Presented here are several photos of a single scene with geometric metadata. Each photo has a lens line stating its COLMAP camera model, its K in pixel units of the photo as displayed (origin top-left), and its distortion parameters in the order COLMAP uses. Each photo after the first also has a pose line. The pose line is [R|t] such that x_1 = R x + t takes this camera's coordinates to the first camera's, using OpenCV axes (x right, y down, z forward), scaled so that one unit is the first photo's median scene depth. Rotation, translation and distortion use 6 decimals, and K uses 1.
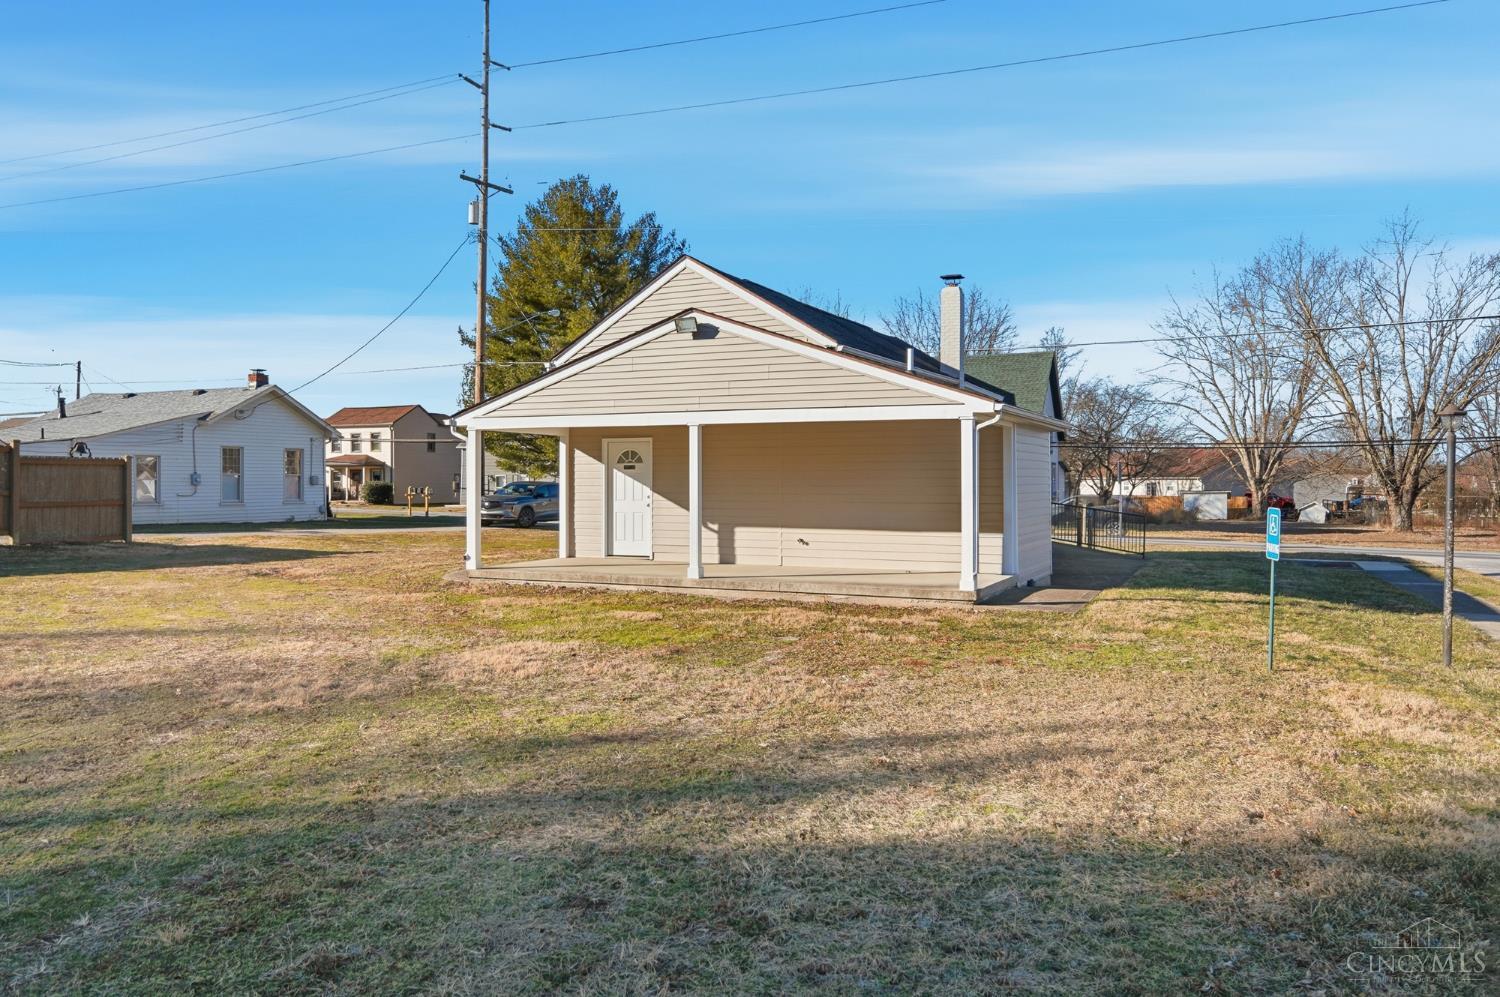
lens RADIAL K [[1176.8, 0, 749.0], [0, 1176.8, 492.5], [0, 0, 1]] dist [-0.002259, -0.000695]
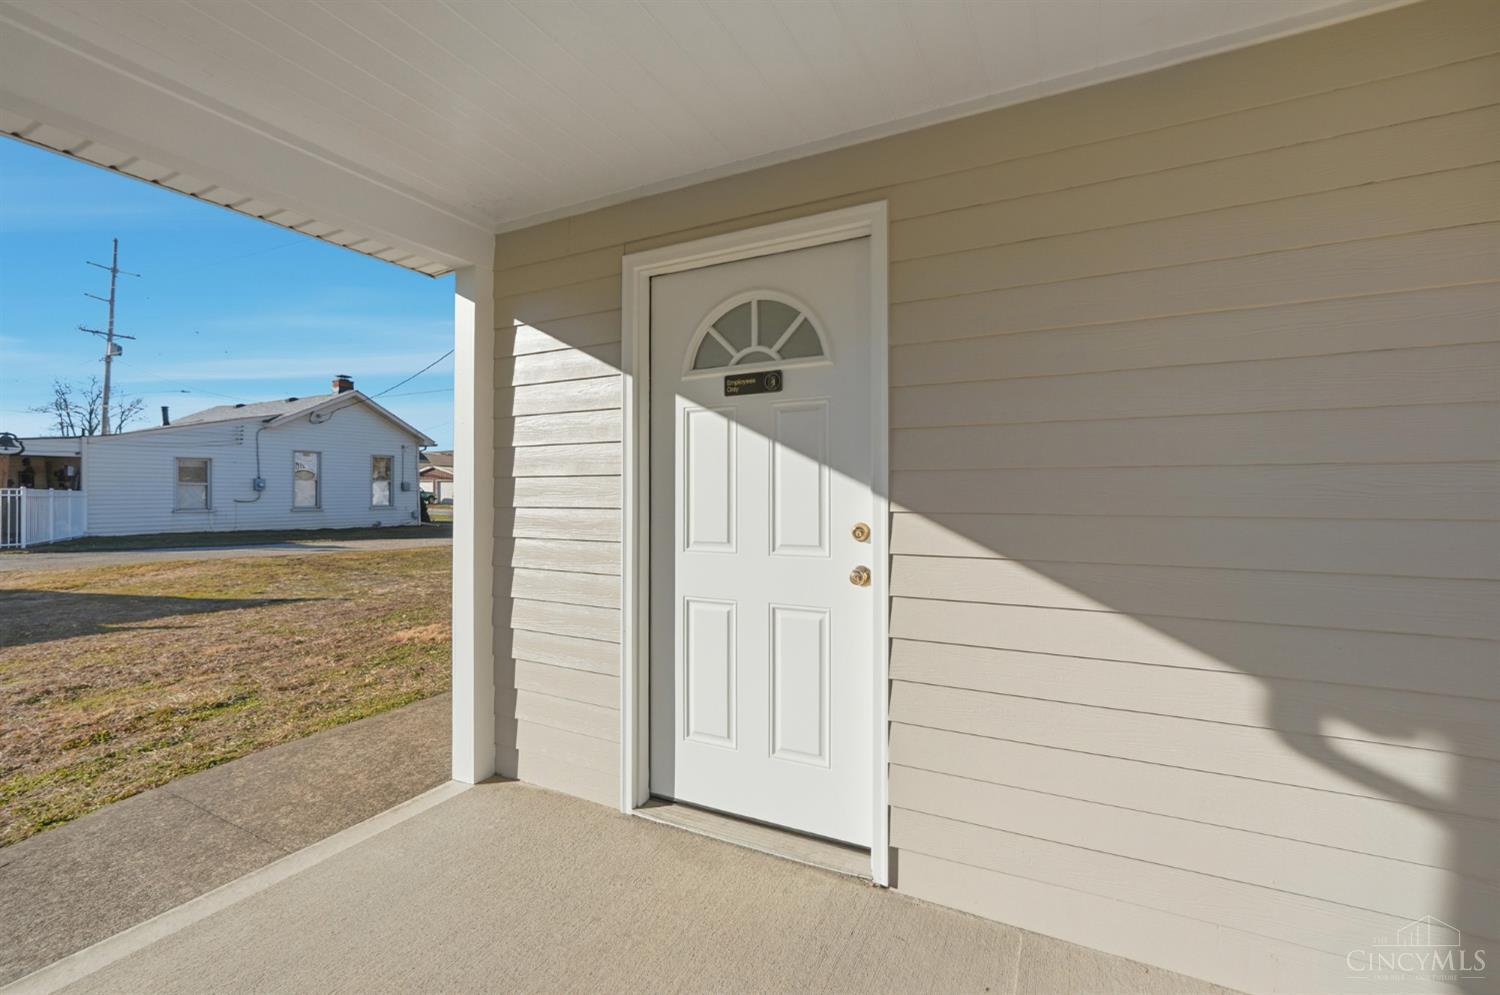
lens RADIAL K [[645.3, 0, 755.6], [0, 645.3, 489.5], [0, 0, 1]] dist [-0.016021, 0.001850]
pose [[0.999624, 0.000087, -0.027419, -0.050416], [-0.000430, 0.999922, -0.012502, -0.000802], [0.027416, 0.012509, 0.999546, 0.457788]]
